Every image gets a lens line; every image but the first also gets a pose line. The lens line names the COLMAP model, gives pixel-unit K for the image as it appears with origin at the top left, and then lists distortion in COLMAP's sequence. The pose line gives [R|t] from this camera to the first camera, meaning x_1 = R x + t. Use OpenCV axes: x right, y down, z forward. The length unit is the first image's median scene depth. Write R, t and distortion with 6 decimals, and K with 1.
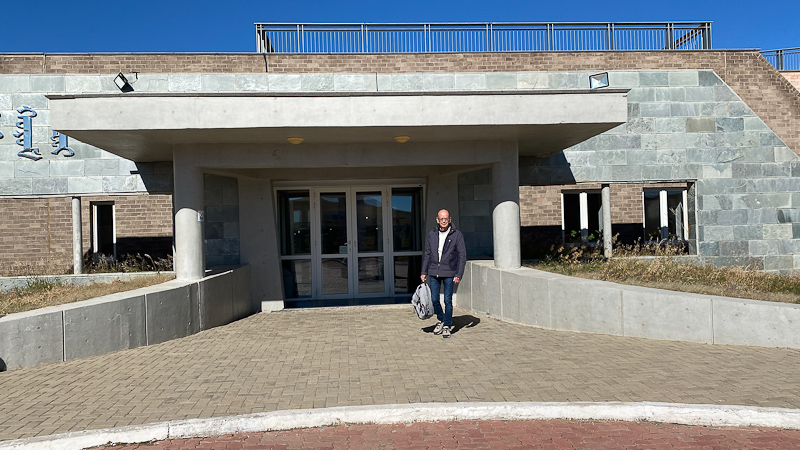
lens RADIAL K [[621.3, 0, 399.6], [0, 621.3, 226.7], [0, 0, 1]] dist [0.001028, 0.001153]
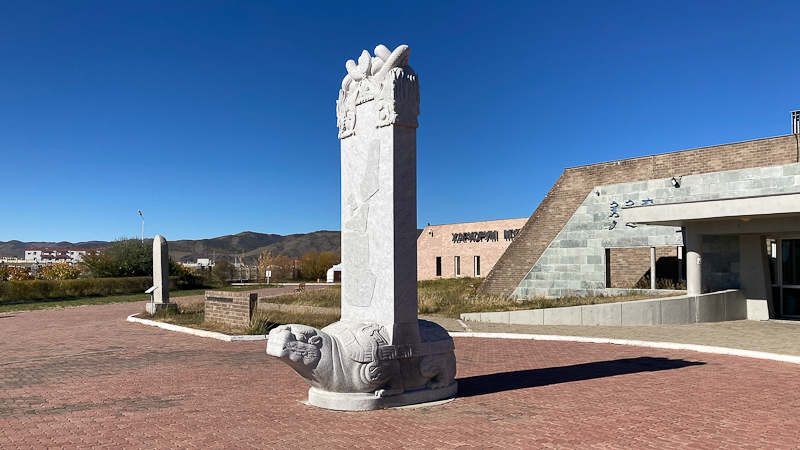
lens RADIAL K [[670.8, 0, 399.9], [0, 670.8, 226.0], [0, 0, 1]] dist [0.000047, -0.000774]
pose [[0.539837, -0.022103, -0.841479, 0.752050], [0.003786, 0.999709, -0.023830, -0.066097], [0.841761, 0.009679, 0.539764, -0.704977]]
